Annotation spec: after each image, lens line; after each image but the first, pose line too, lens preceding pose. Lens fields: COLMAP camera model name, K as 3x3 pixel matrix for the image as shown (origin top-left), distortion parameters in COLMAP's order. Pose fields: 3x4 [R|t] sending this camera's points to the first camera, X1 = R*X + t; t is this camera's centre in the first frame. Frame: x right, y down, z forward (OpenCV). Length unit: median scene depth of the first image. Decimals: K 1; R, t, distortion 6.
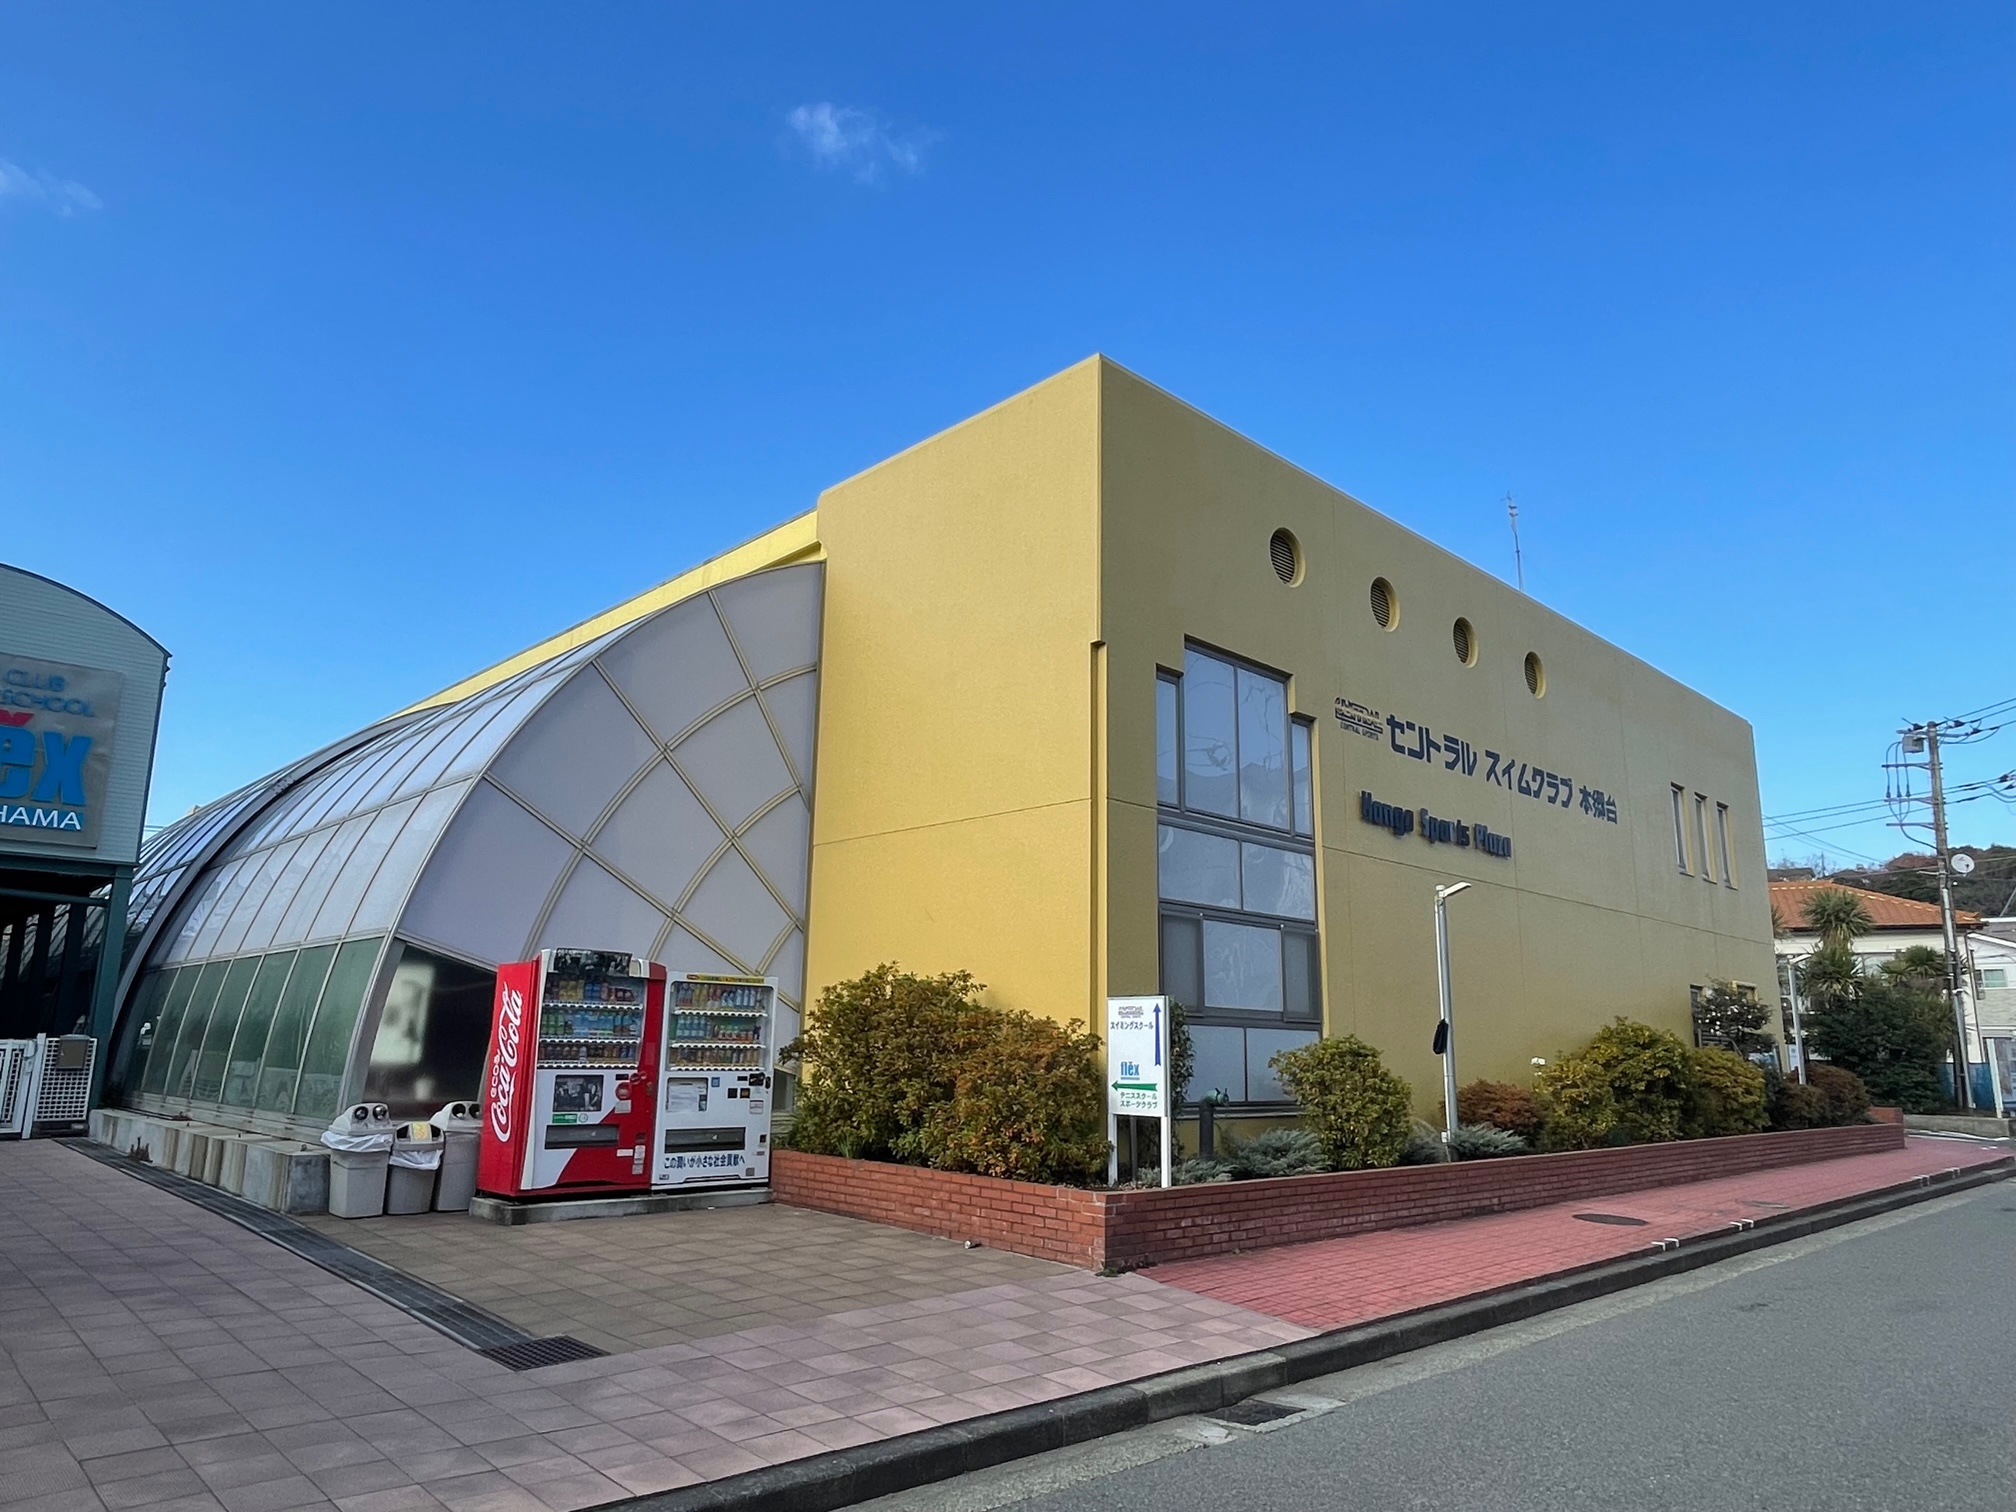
lens RADIAL K [[1282.4, 0, 1008.0], [0, 1282.4, 756.0], [0, 0, 1]] dist [0.002817, 0.001072]
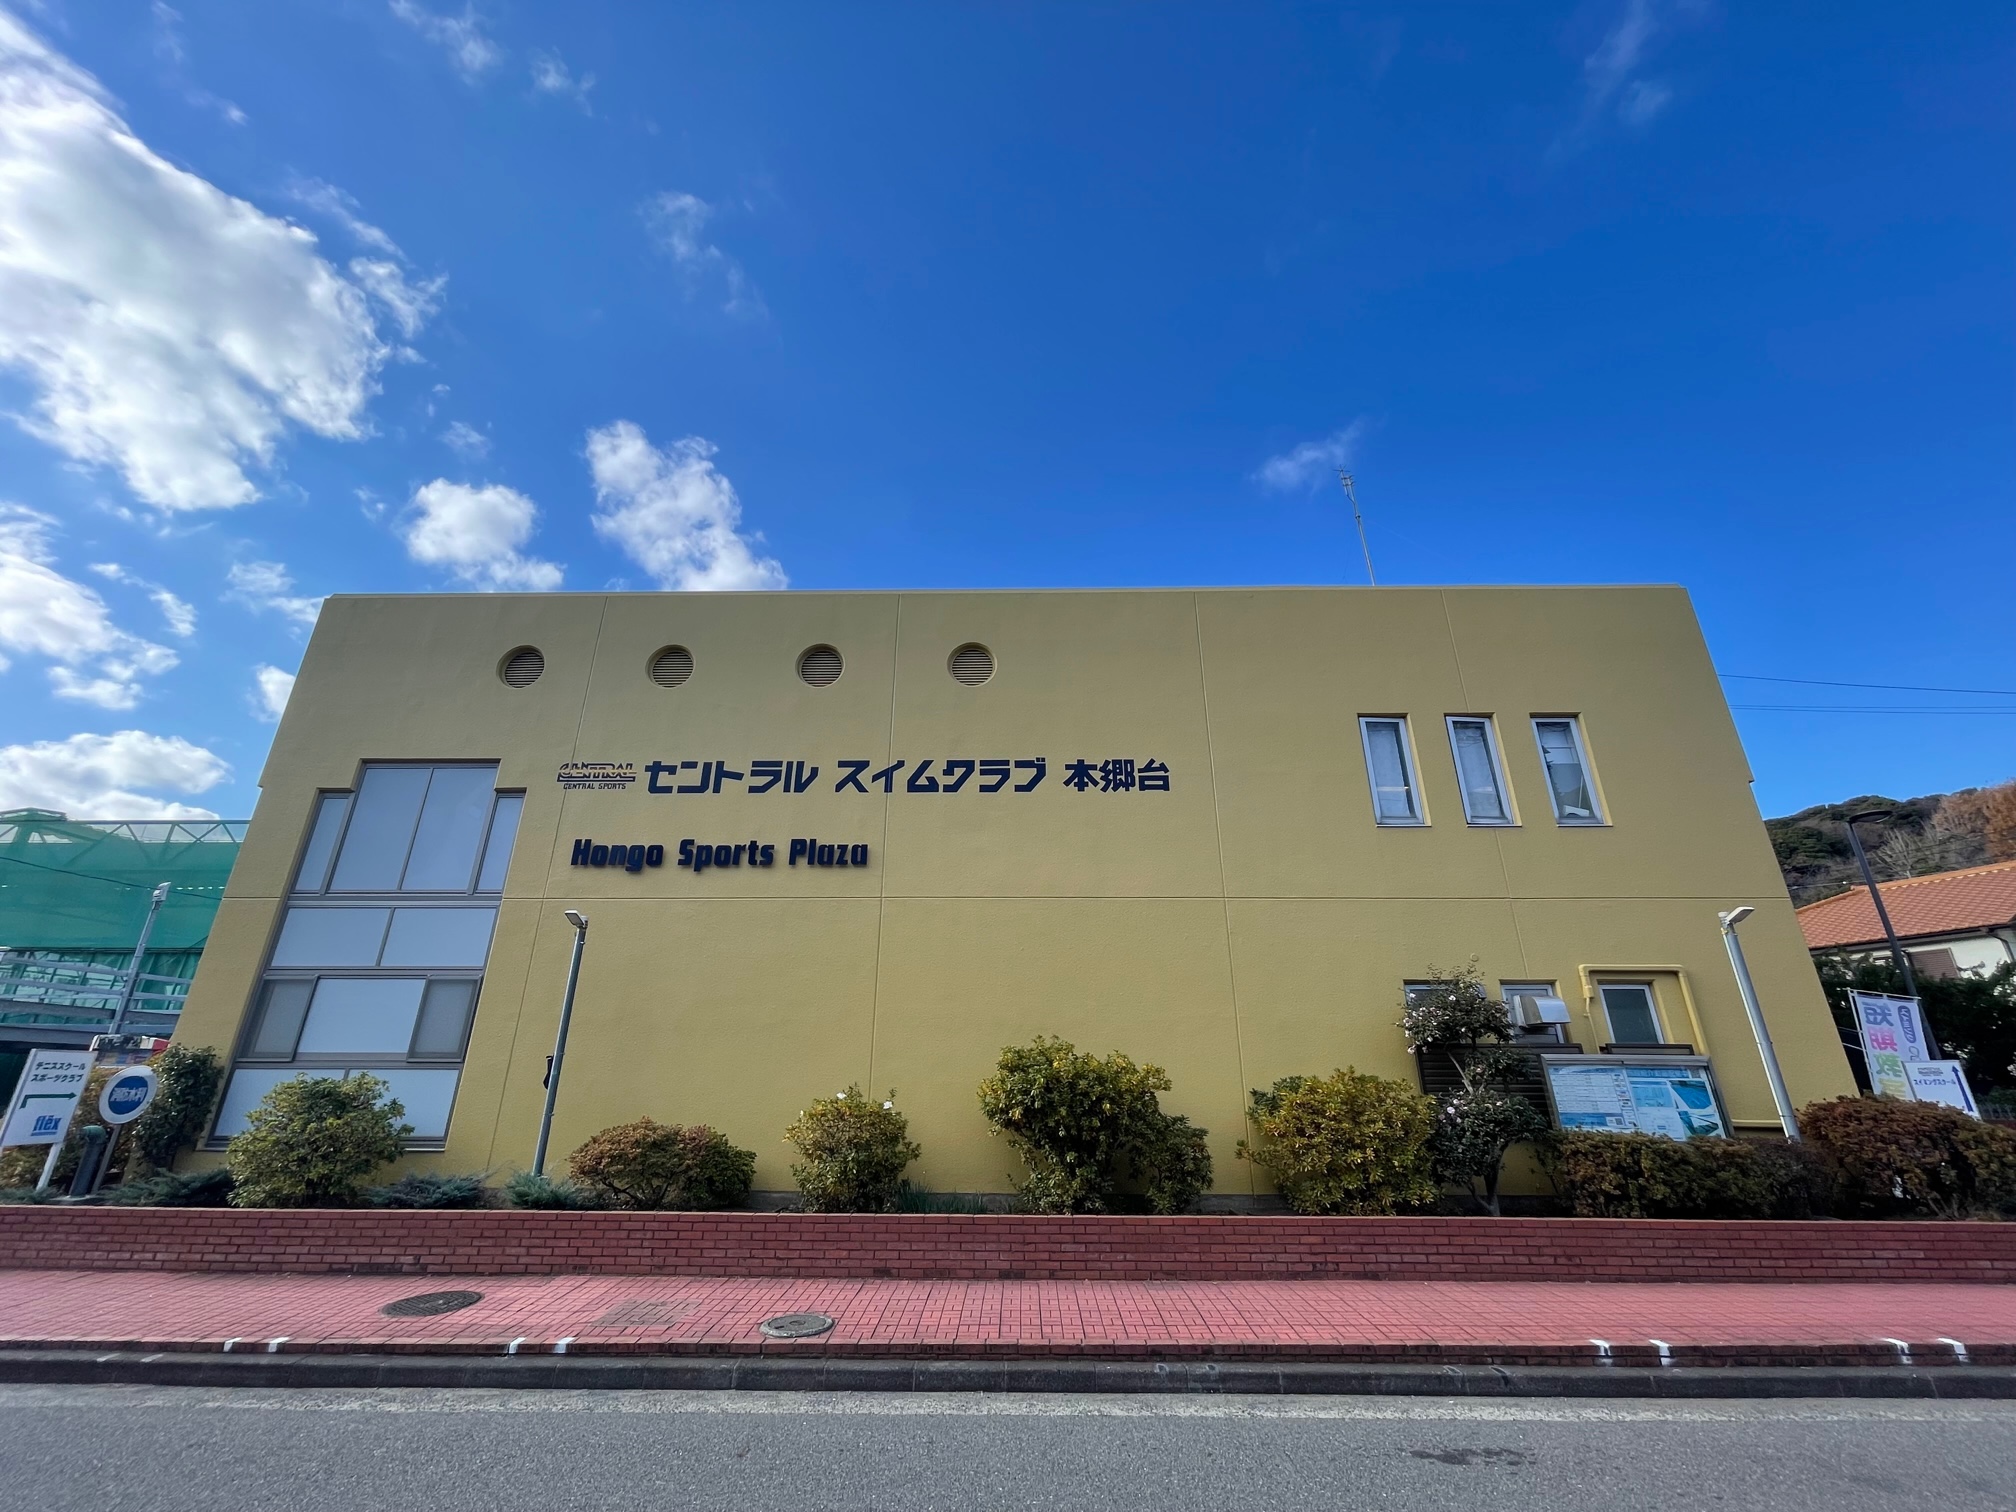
lens RADIAL K [[804.2, 0, 1008.0], [0, 804.2, 756.0], [0, 0, 1]] dist [-0.012552, 0.000061]
pose [[0.719281, -0.274934, -0.638002, 0.939181], [0.173265, 0.960332, -0.218497, 0.162030], [0.672766, 0.046617, 0.738385, 0.693685]]
